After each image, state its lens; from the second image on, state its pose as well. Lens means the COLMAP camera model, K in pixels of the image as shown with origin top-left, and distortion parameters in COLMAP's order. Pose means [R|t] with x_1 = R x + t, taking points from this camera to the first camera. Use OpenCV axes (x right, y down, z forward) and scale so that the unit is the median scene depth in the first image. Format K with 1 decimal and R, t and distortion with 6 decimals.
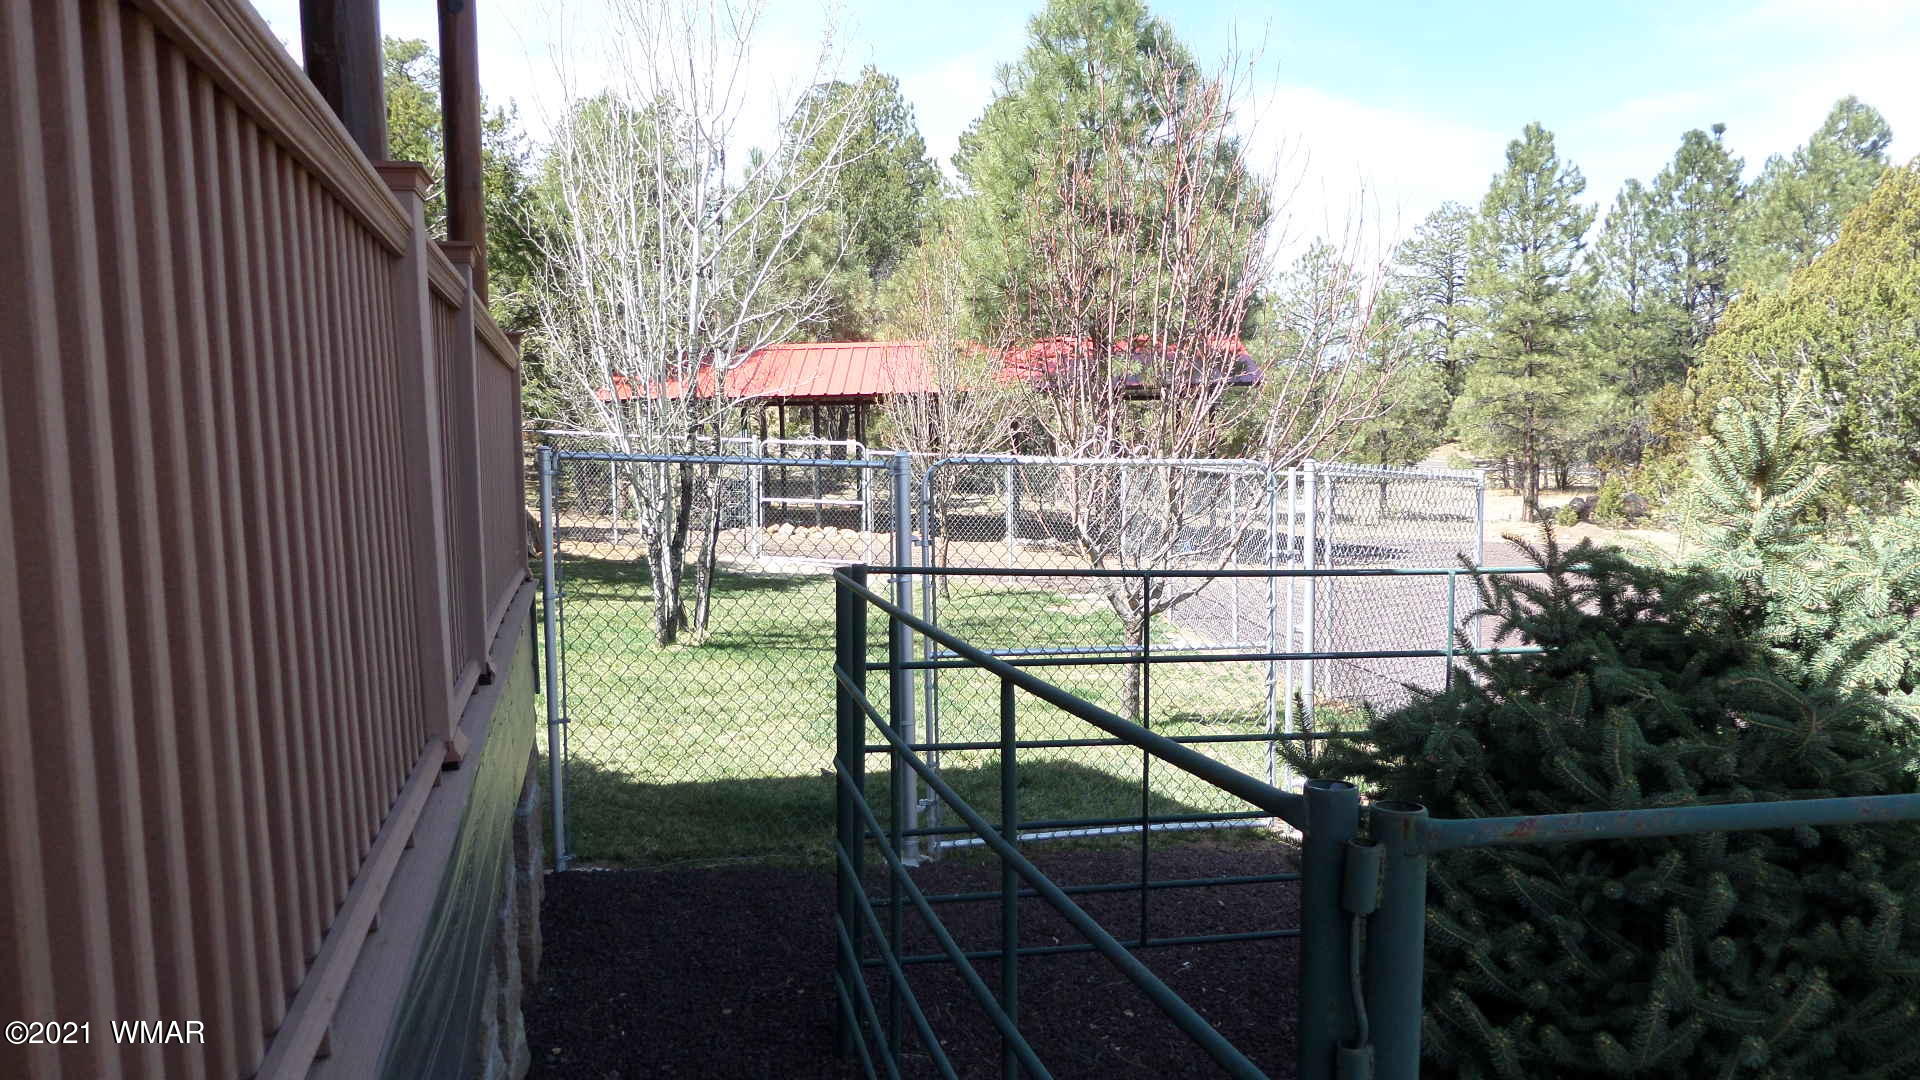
lens RADIAL K [[1357.8, 0, 960.2], [0, 1357.8, 540.5], [0, 0, 1]] dist [-0.014375, -0.006288]
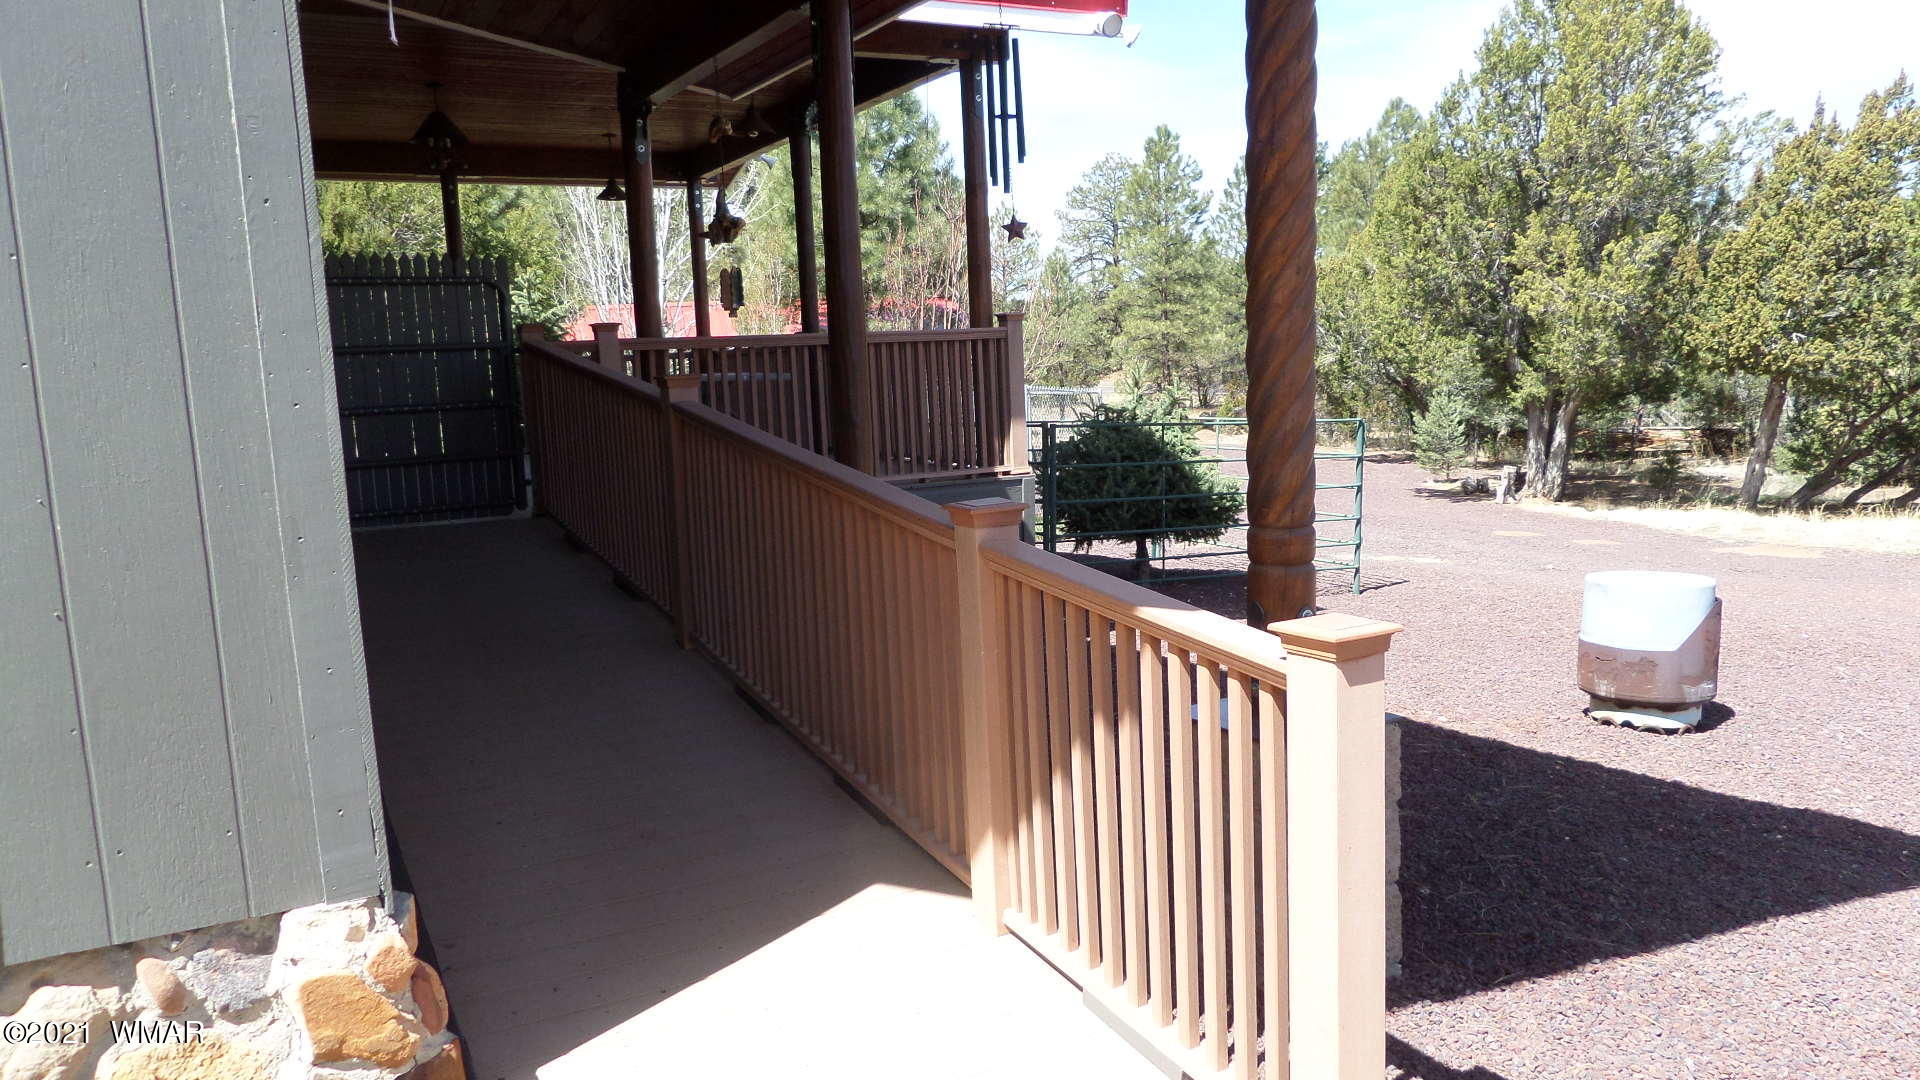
lens RADIAL K [[1357.8, 0, 959.5], [0, 1357.8, 543.7], [0, 0, 1]] dist [-0.014375, -0.006288]
pose [[0.974388, -0.047749, 0.219747, -0.073740], [0.036542, 0.997829, 0.054786, 0.015890], [-0.221885, -0.045353, 0.974017, -0.247295]]
